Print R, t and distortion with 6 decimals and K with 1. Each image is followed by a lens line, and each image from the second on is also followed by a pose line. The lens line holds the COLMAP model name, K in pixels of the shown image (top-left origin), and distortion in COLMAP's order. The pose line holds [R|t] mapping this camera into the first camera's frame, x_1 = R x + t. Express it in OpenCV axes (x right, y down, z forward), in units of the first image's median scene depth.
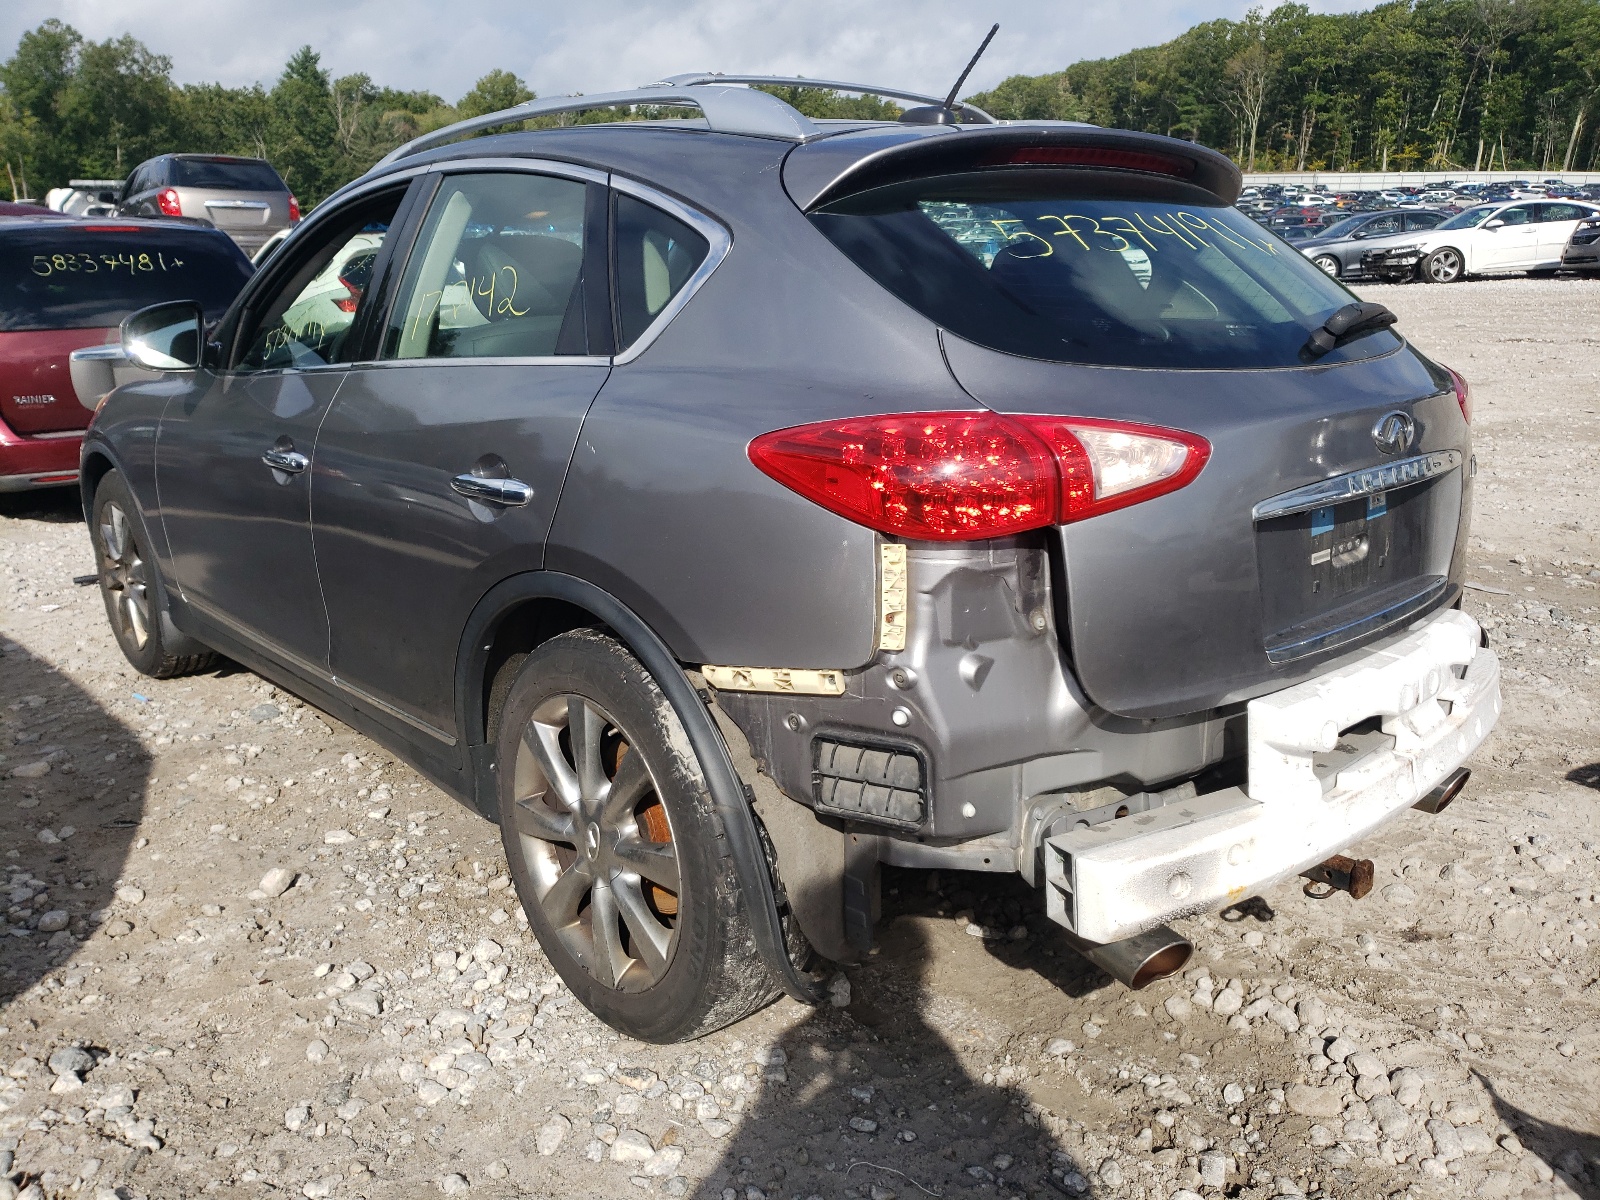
lens RADIAL K [[1202.6, 0, 800.0], [0, 1202.6, 600.0], [0, 0, 1]] dist [0.035725, 0.000840]
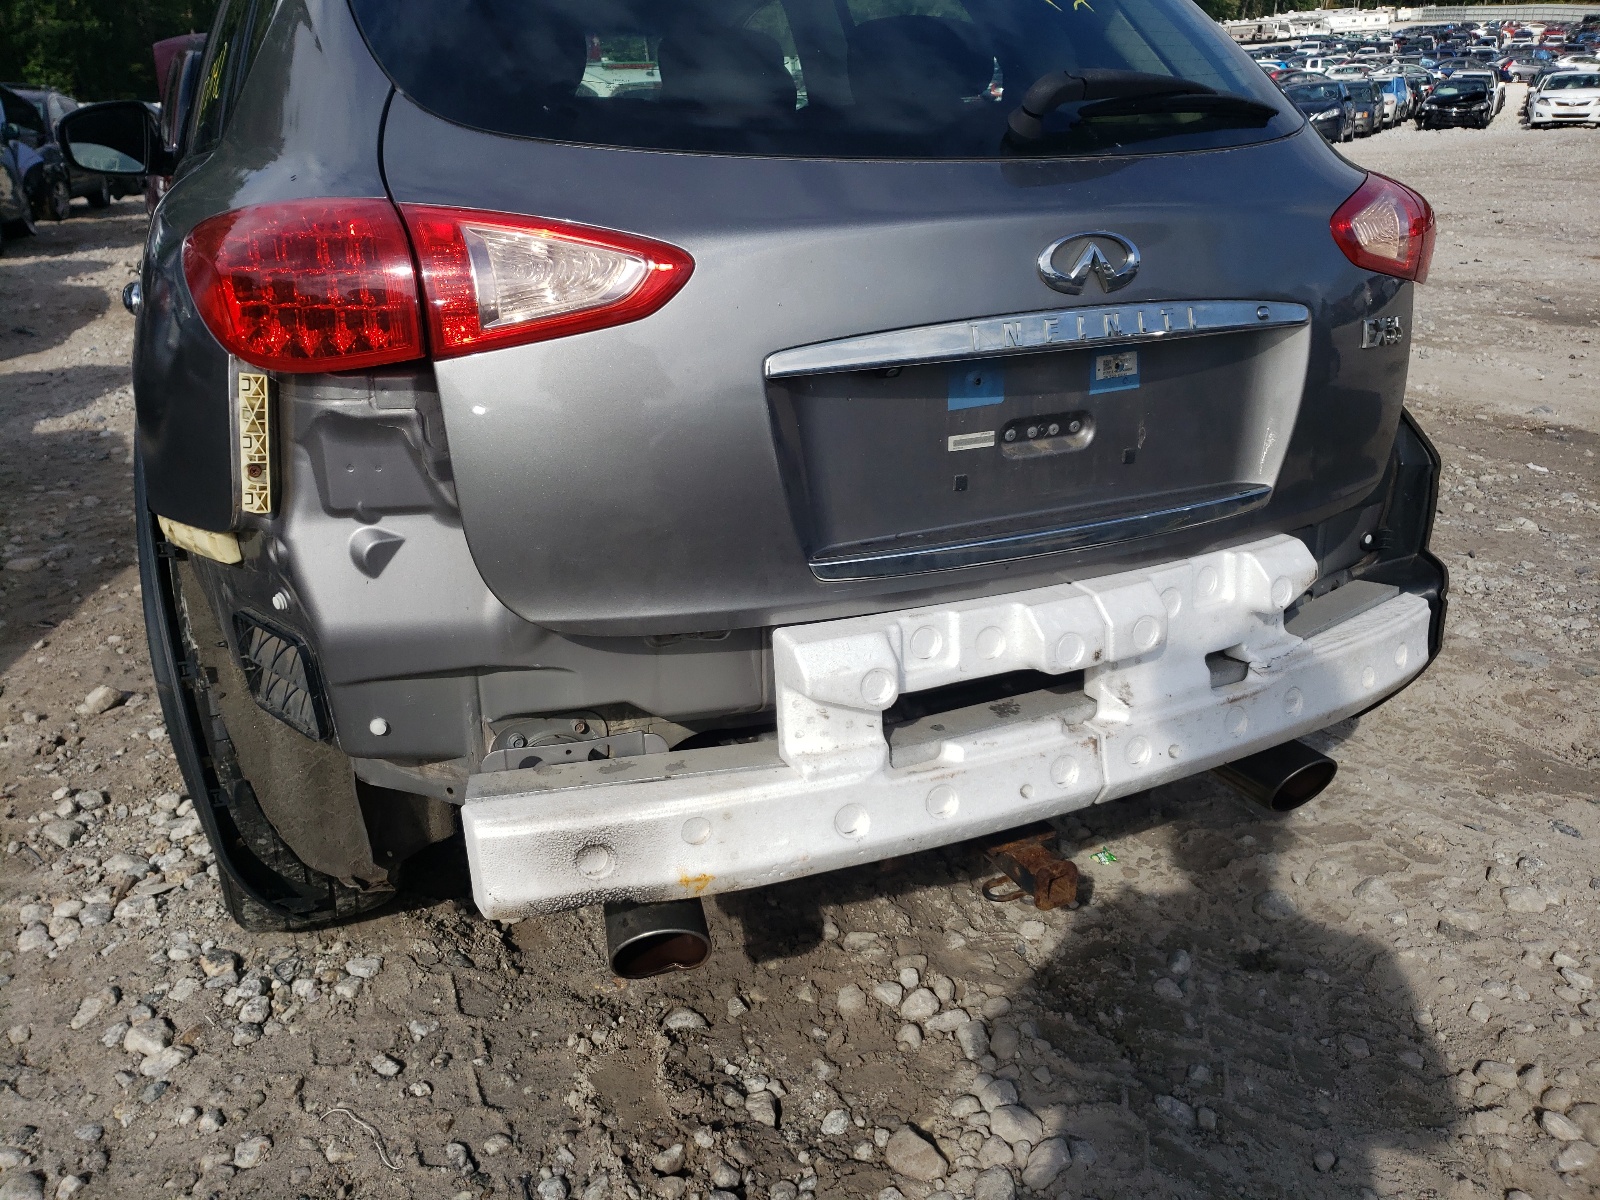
lens RADIAL K [[1202.6, 0, 800.0], [0, 1202.6, 600.0], [0, 0, 1]] dist [0.035725, 0.000840]
pose [[0.958533, 0.107434, -0.263955, 0.542561], [-0.077591, 0.989613, 0.121024, -0.021595], [0.274215, -0.095525, 0.956912, 0.295380]]
